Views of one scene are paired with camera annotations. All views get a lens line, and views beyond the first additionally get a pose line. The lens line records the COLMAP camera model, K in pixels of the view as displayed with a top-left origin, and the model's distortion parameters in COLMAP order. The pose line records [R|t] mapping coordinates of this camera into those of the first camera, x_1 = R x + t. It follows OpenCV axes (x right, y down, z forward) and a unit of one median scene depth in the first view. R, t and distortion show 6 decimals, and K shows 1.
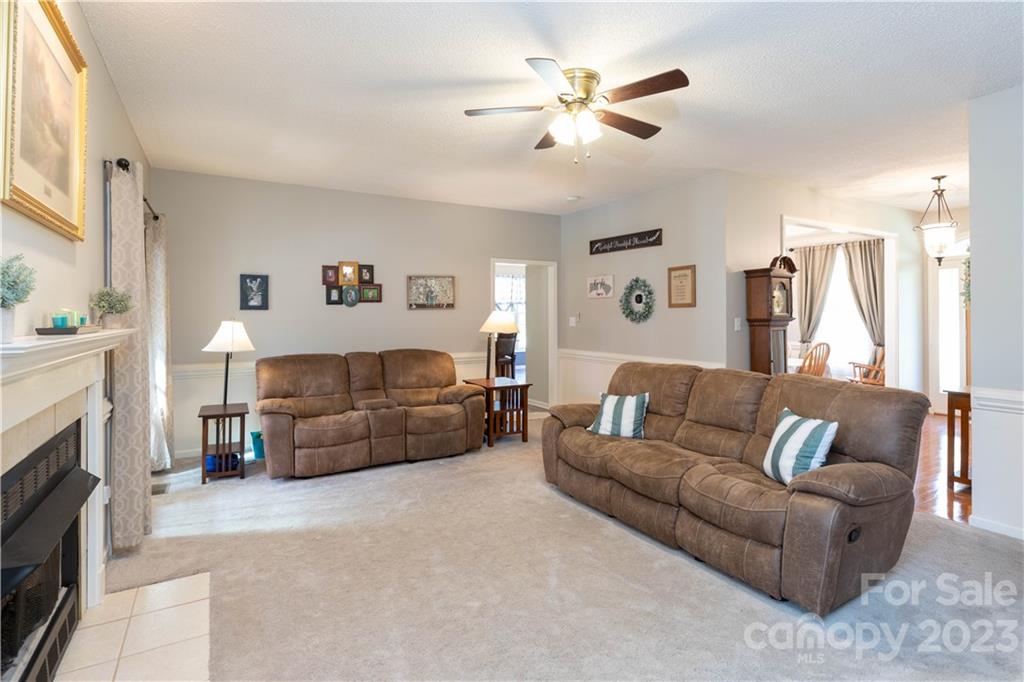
lens RADIAL K [[505.5, 0, 516.4], [0, 505.5, 318.2], [0, 0, 1]] dist [-0.001032, -0.000089]
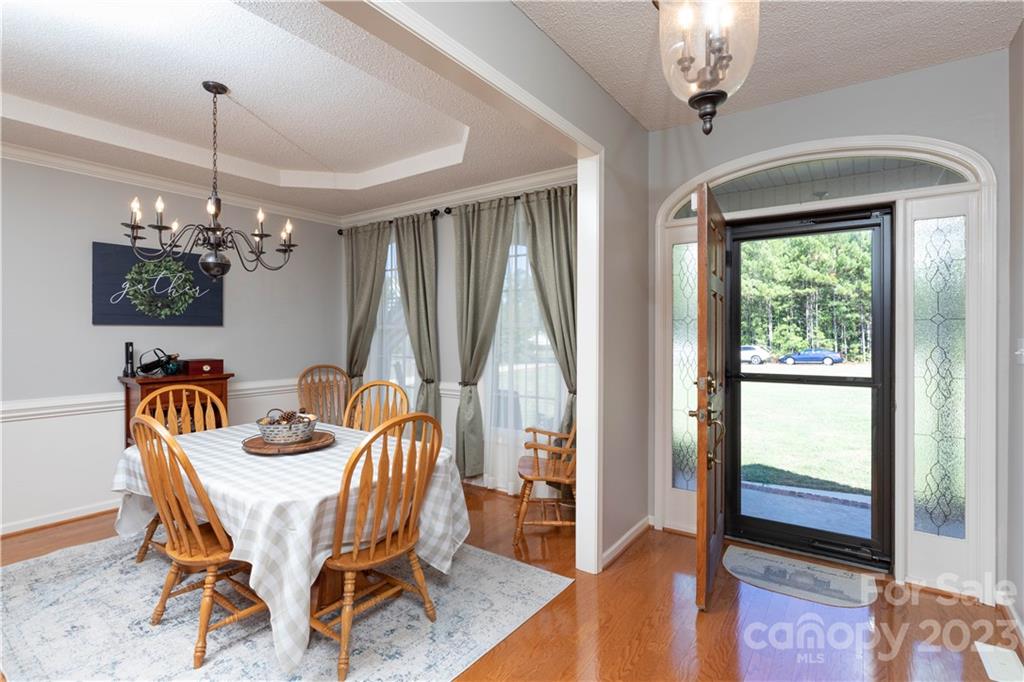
lens RADIAL K [[505.5, 0, 510.3], [0, 505.5, 339.7], [0, 0, 1]] dist [-0.001032, -0.000089]
pose [[0.911612, -0.002209, 0.411045, 0.409348], [0.002343, 0.999997, 0.000176, 0.000688], [-0.411044, 0.000803, 0.911615, 0.516787]]
